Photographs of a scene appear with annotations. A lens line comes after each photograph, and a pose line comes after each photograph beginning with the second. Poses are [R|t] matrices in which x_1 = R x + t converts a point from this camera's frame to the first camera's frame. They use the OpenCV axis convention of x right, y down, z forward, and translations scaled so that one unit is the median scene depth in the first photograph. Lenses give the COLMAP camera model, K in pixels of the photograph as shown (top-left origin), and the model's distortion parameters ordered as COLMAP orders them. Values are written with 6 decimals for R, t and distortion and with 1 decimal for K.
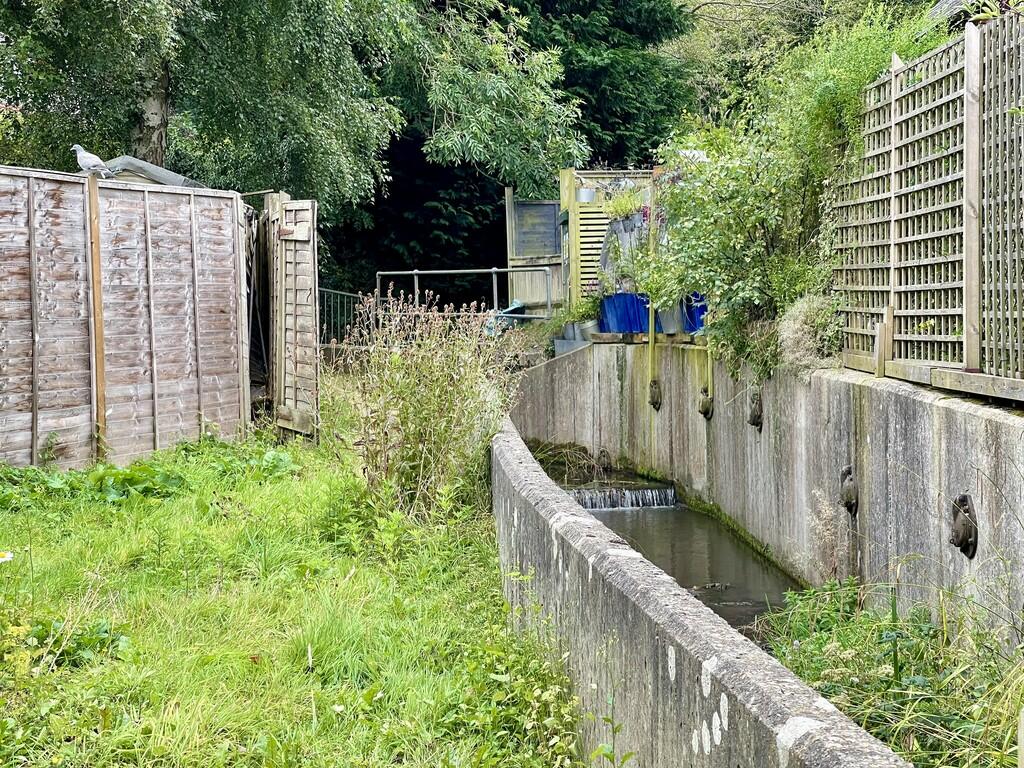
lens RADIAL K [[1906.0, 0, 512.8], [0, 1906.0, 384.3], [0, 0, 1]] dist [0.149251, 0.000000]
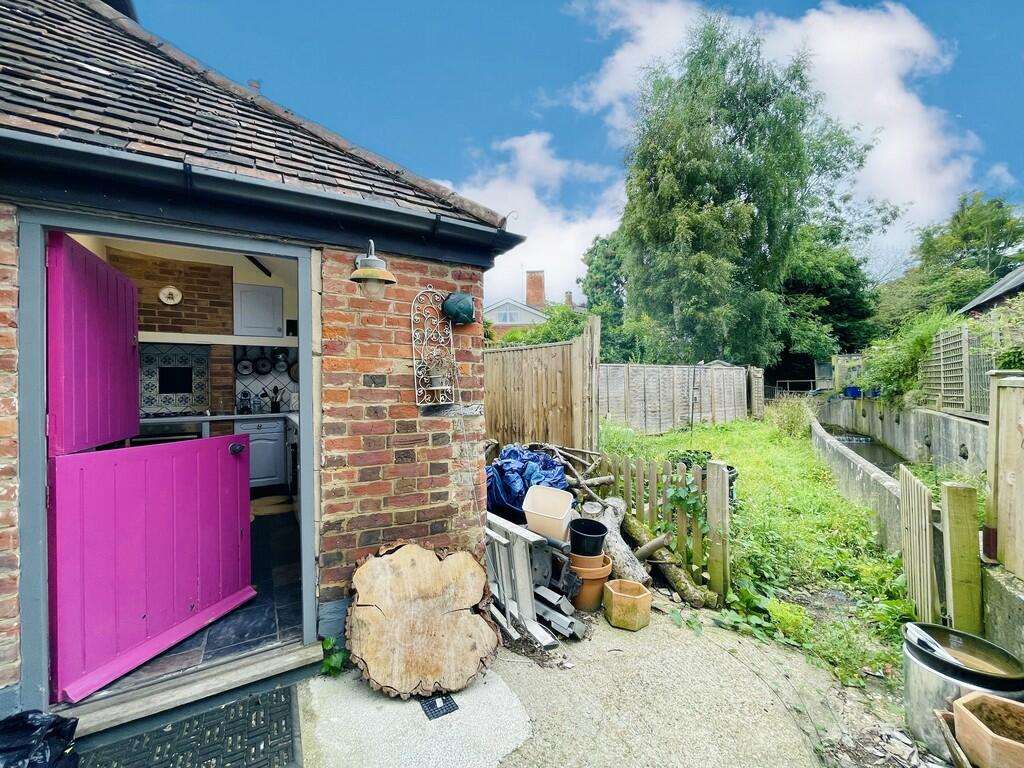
lens RADIAL K [[415.1, 0, 502.3], [0, 415.1, 382.3], [0, 0, 1]] dist [0.000016, 0.000450]
pose [[0.796405, -0.007053, -0.604722, 0.000962], [-0.023134, 0.998845, -0.042117, -0.006301], [0.604321, 0.047532, 0.795322, -0.157160]]
